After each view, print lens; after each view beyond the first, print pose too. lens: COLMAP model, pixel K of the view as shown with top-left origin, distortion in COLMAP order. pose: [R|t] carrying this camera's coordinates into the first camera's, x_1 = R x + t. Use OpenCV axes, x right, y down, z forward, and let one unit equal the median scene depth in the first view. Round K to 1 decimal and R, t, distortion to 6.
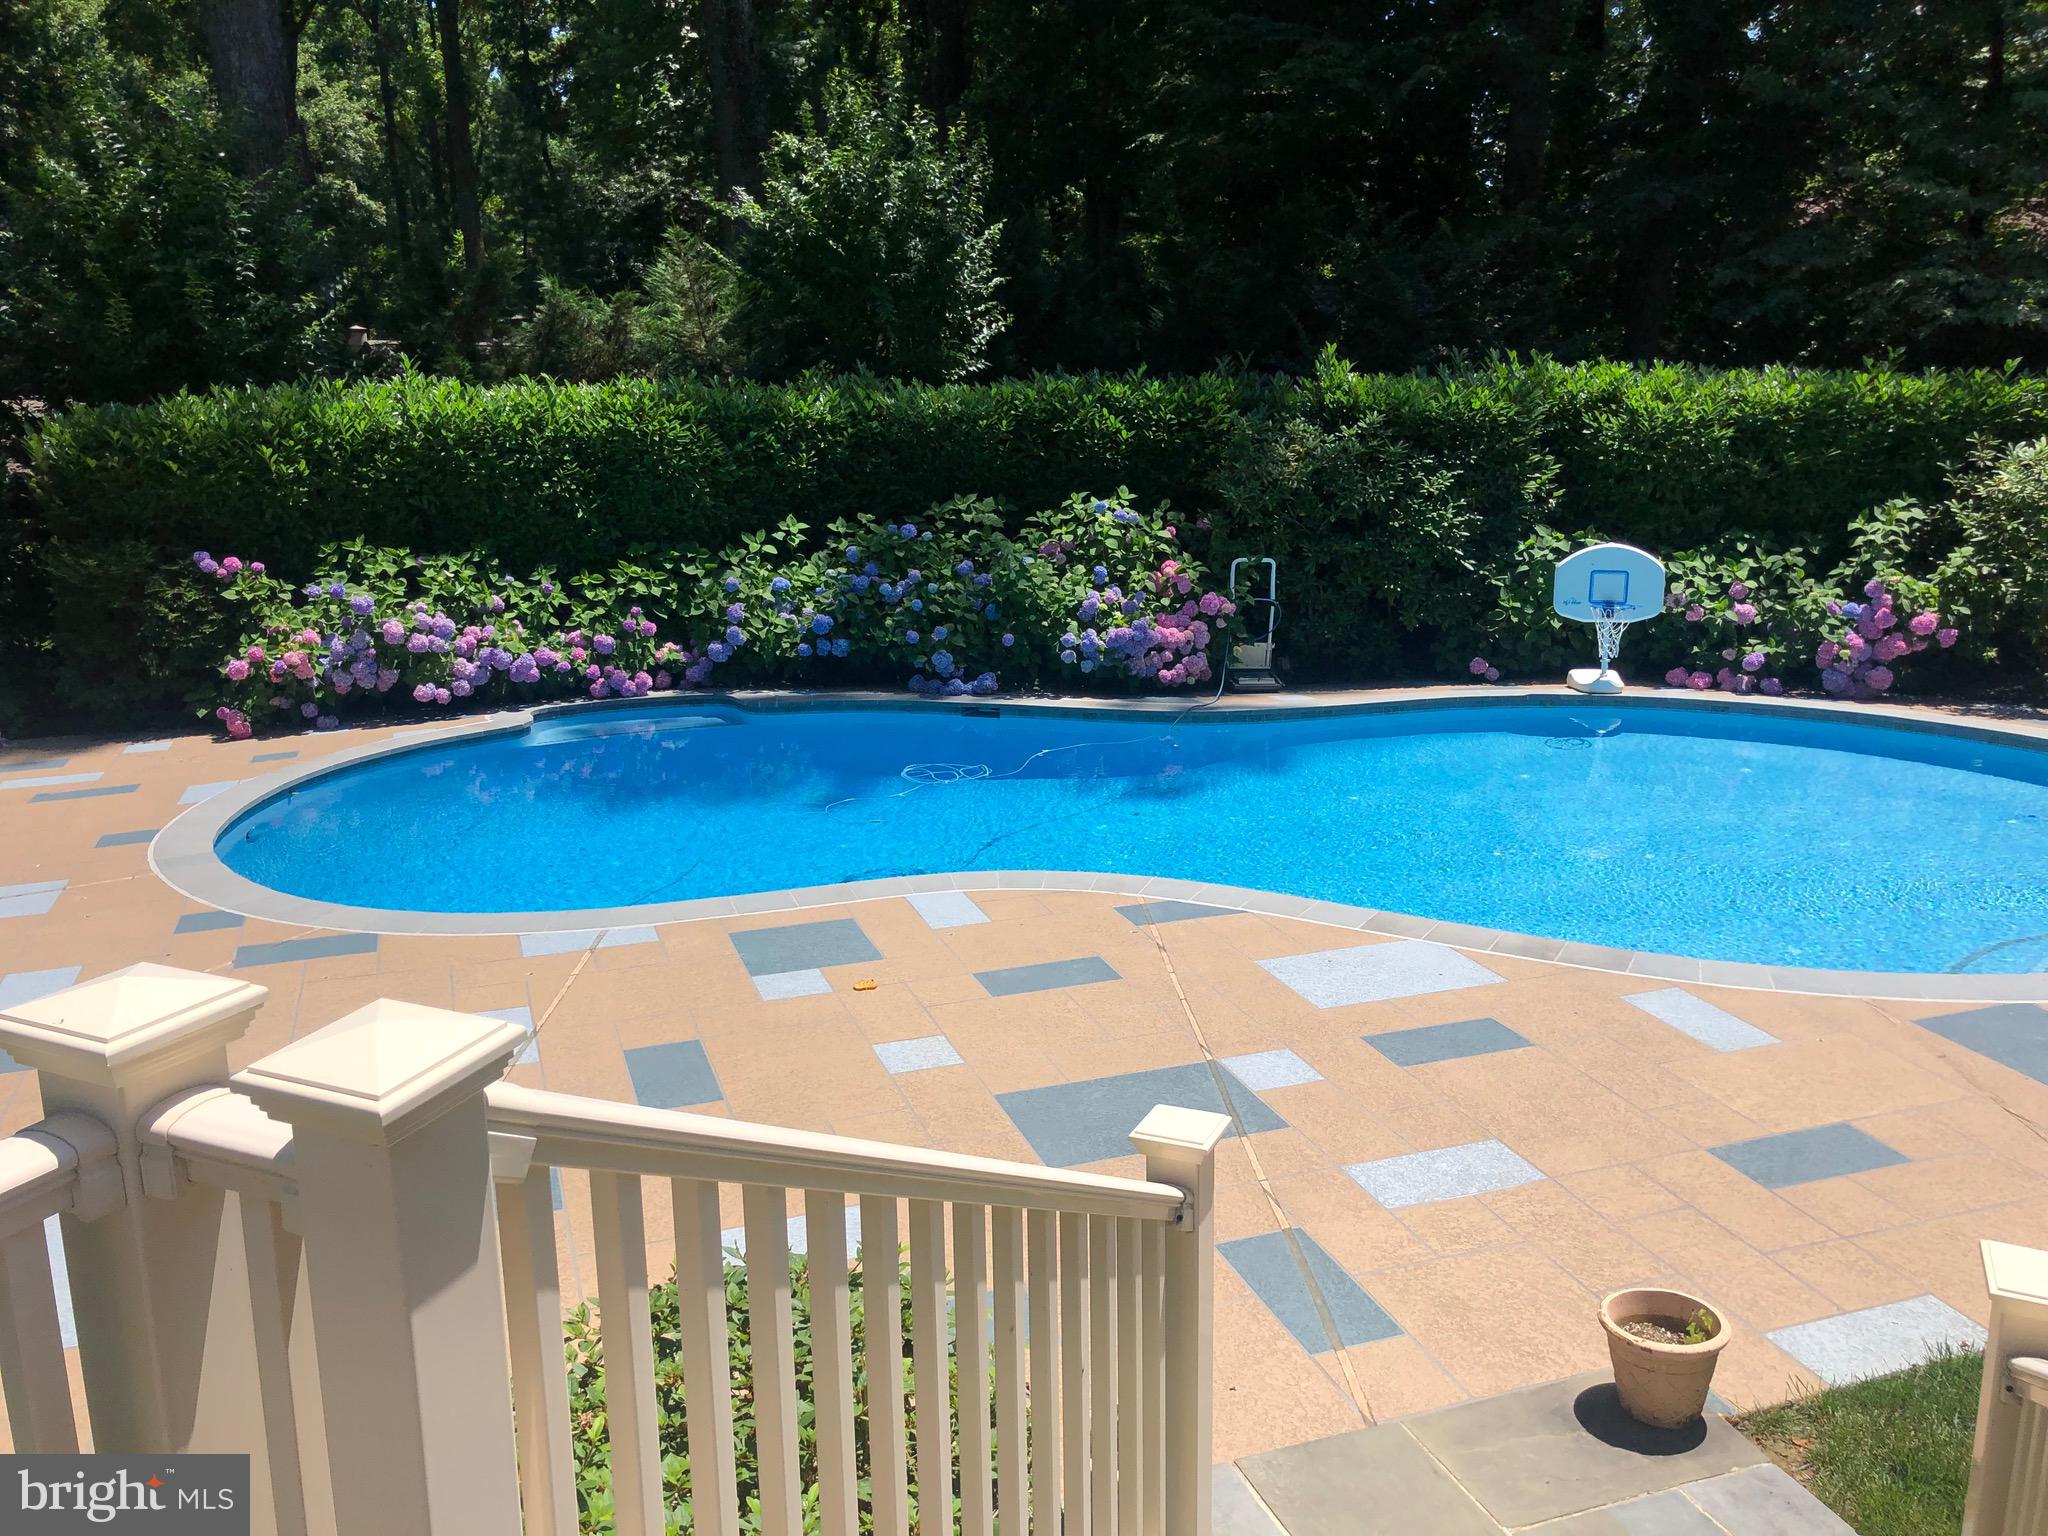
lens RADIAL K [[1674.5, 0, 1018.5], [0, 1674.5, 762.4], [0, 0, 1]] dist [0.005877, -0.007786]
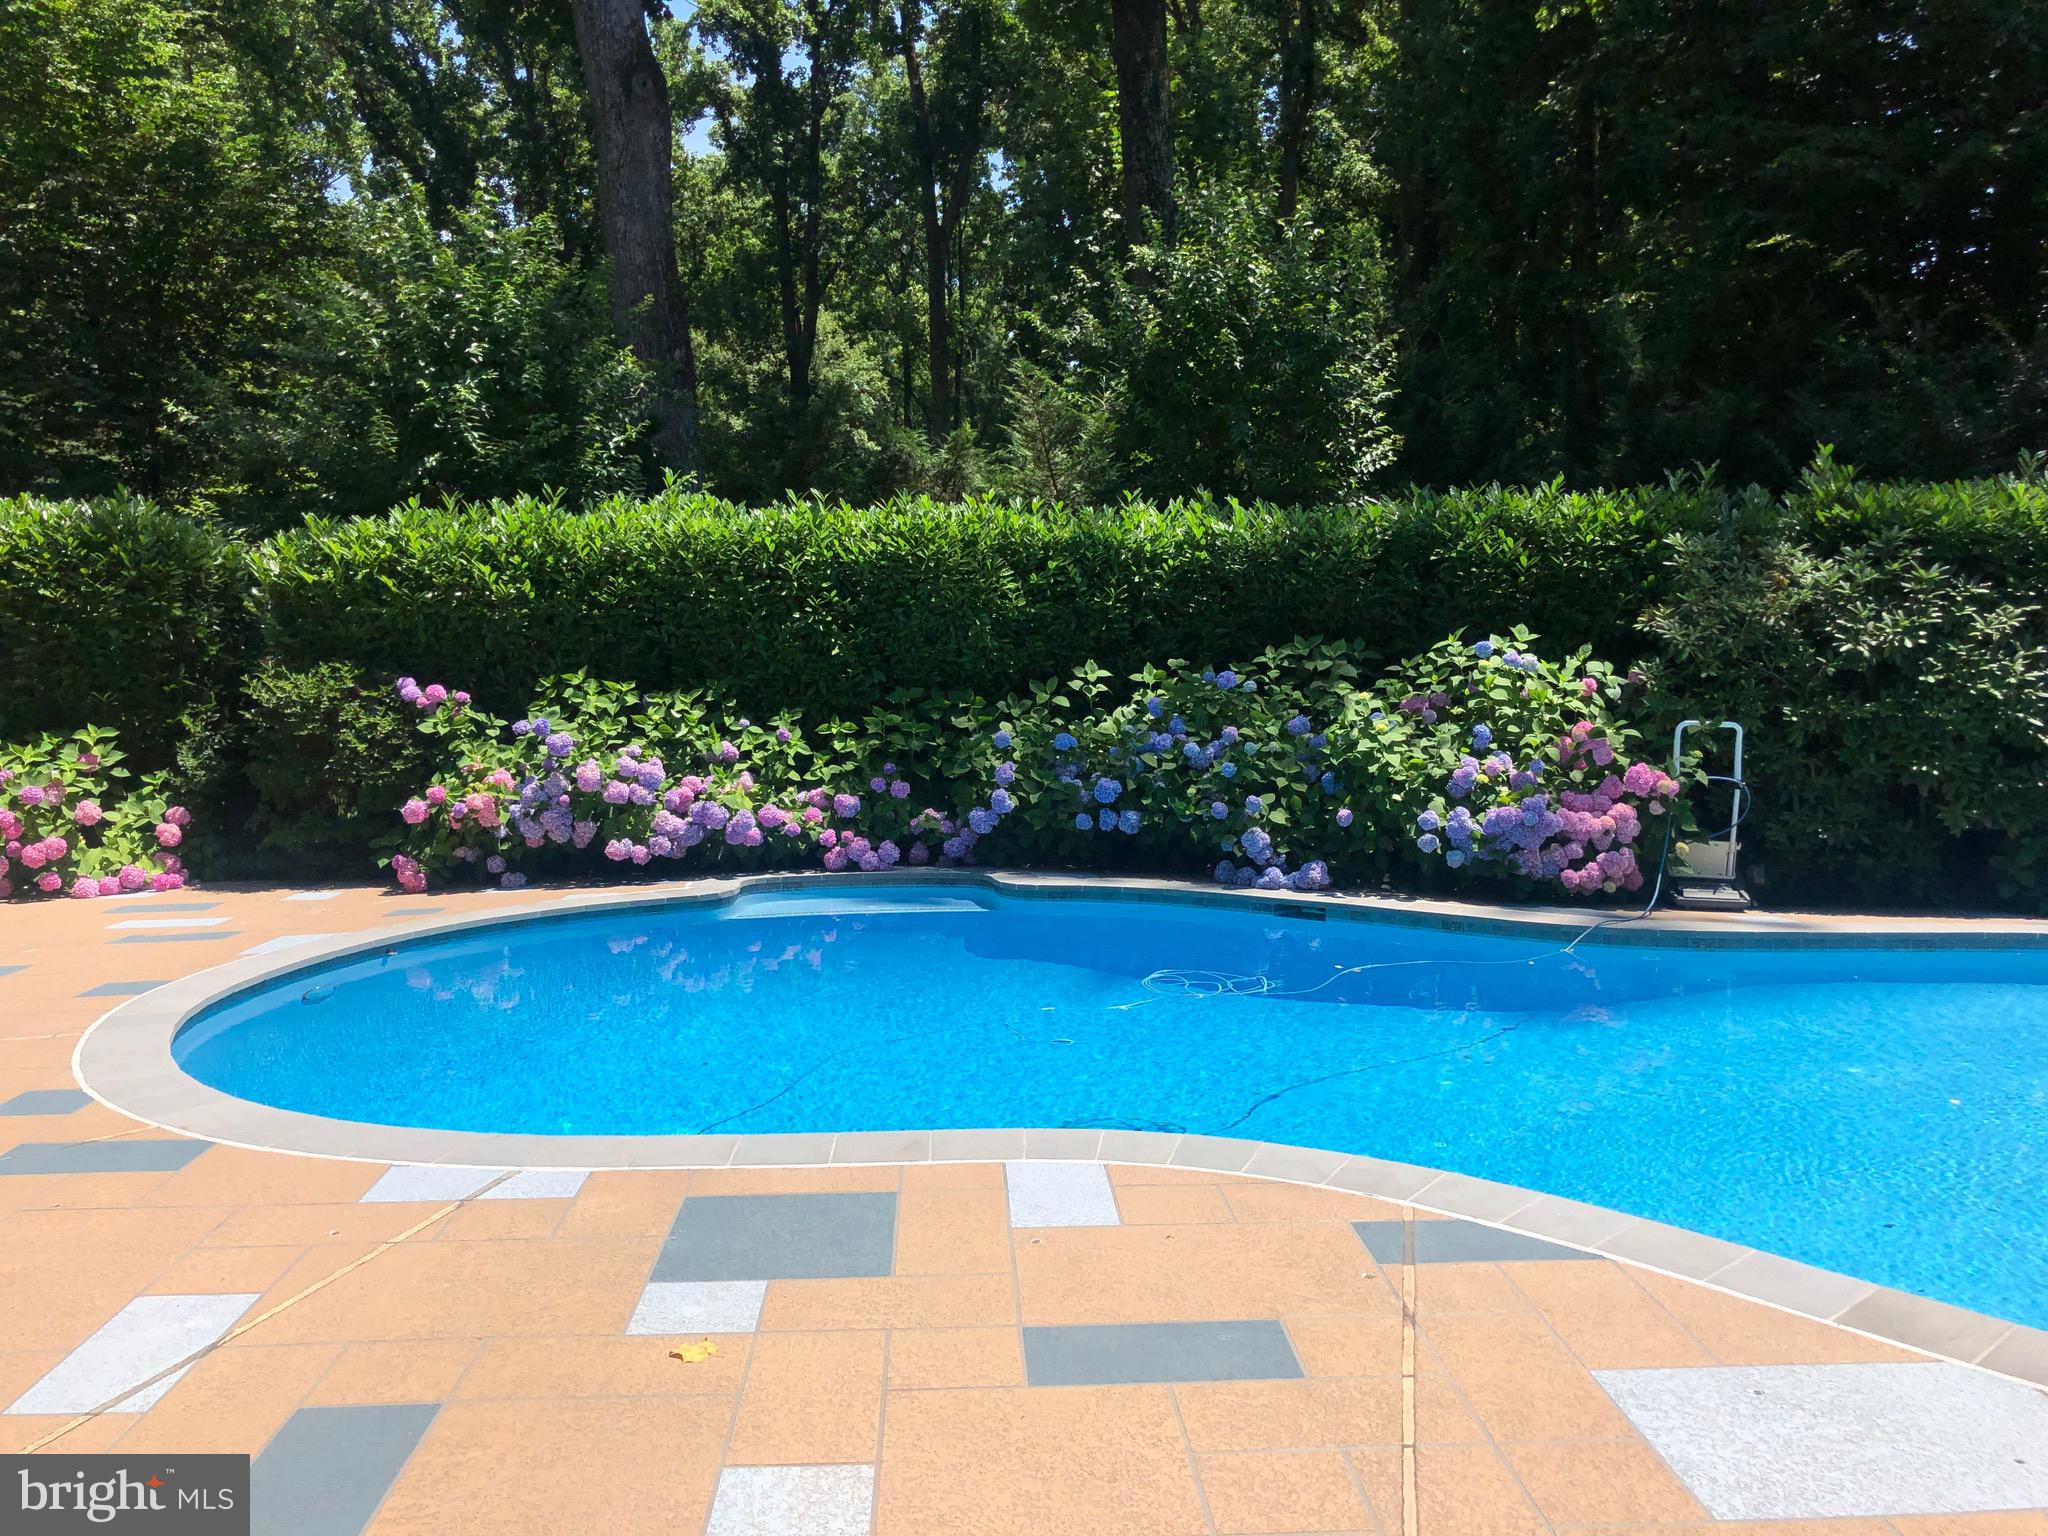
lens RADIAL K [[1674.5, 0, 992.3], [0, 1674.5, 736.7], [0, 0, 1]] dist [0.005877, -0.007786]
pose [[0.955299, 0.024807, -0.294598, 0.060731], [-0.070410, 0.986891, -0.145217, 0.009770], [0.287134, 0.159468, 0.944523, 0.243069]]
